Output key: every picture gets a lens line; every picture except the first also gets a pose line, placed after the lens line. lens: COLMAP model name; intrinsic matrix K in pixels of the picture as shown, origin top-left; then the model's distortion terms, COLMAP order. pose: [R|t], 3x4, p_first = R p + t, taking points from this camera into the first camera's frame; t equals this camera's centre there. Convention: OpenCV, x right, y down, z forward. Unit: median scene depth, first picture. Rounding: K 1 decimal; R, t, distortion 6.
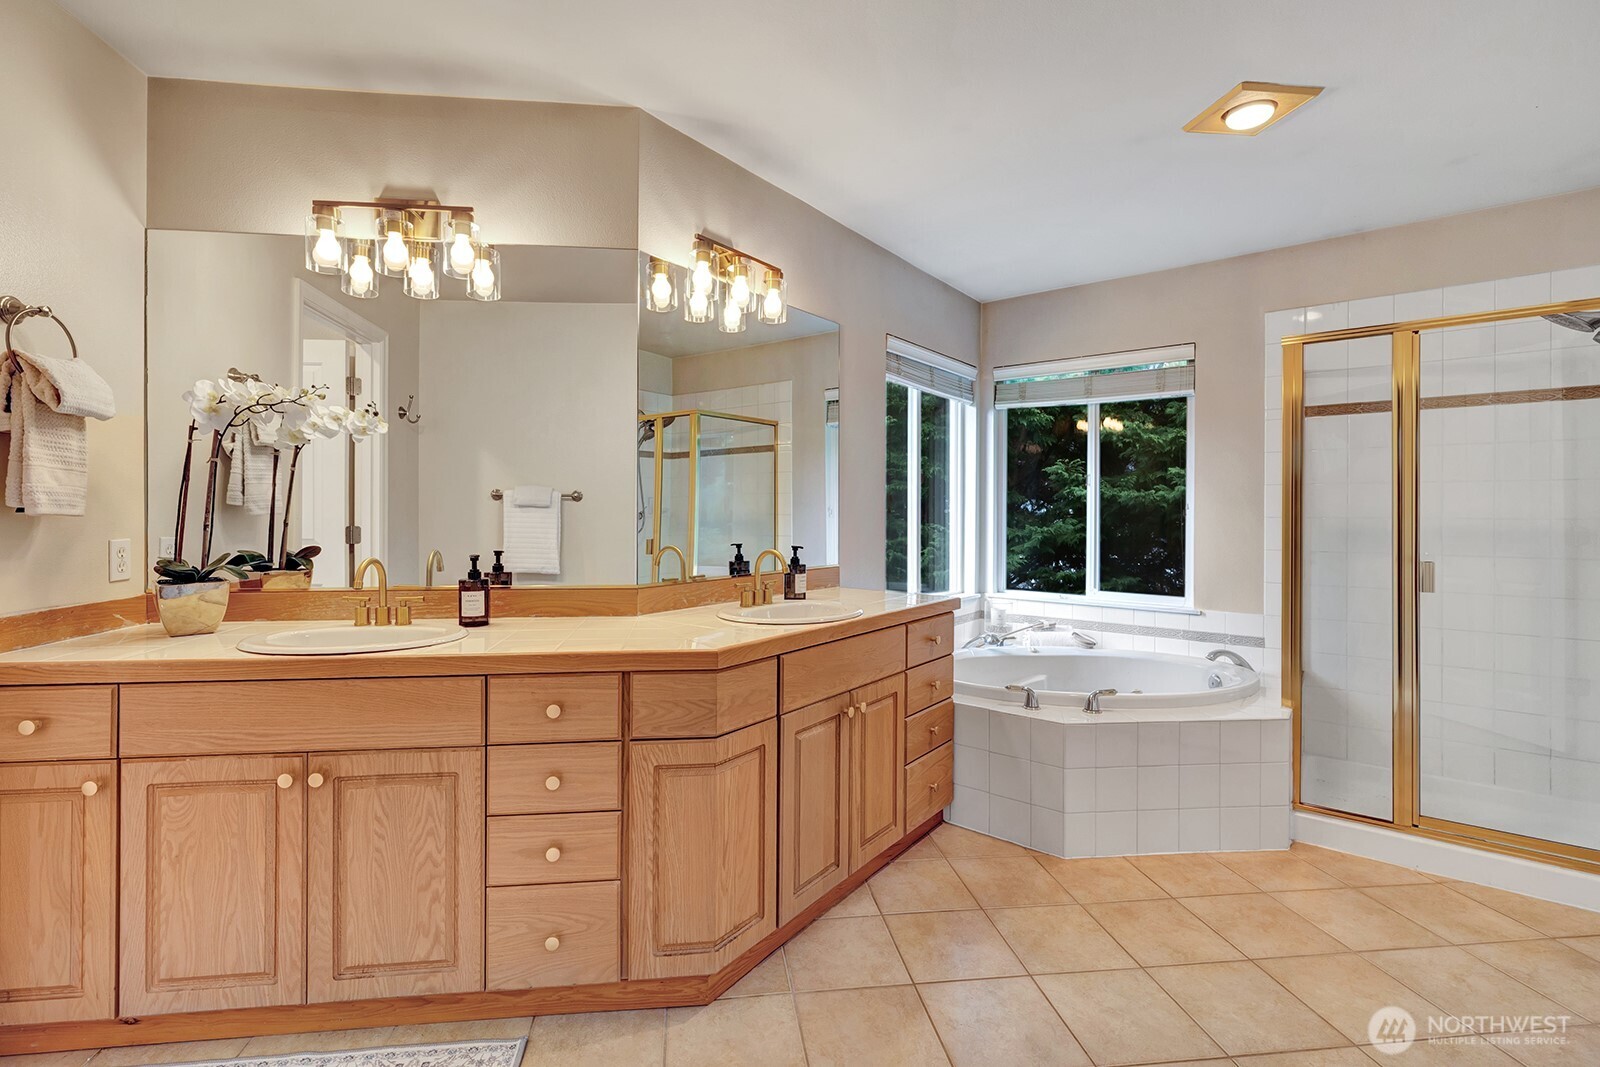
lens RADIAL K [[679.7, 0, 798.0], [0, 679.7, 520.4], [0, 0, 1]] dist [0.000481, 0.001460]
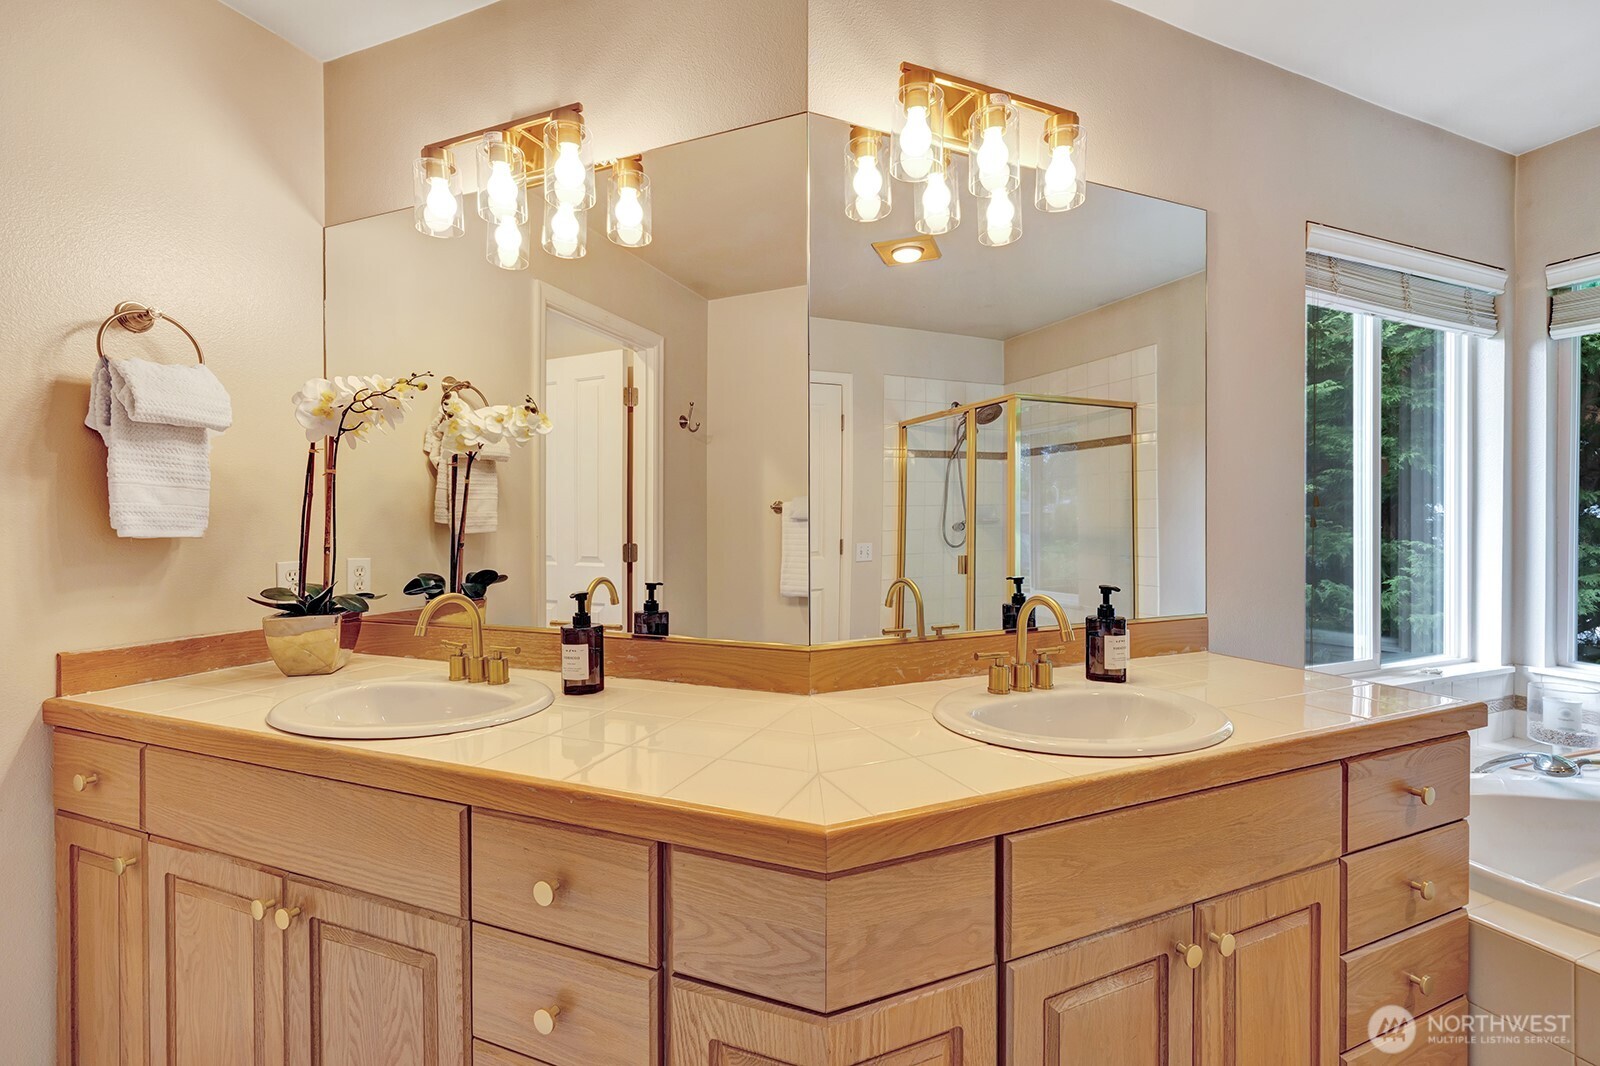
lens RADIAL K [[679.7, 0, 827.7], [0, 679.7, 530.6], [0, 0, 1]] dist [0.000481, 0.001460]
pose [[0.875440, -0.001481, -0.483325, 0.073724], [0.000524, 0.999998, -0.002114, -0.009341], [0.483327, 0.001597, 0.875438, 0.409562]]
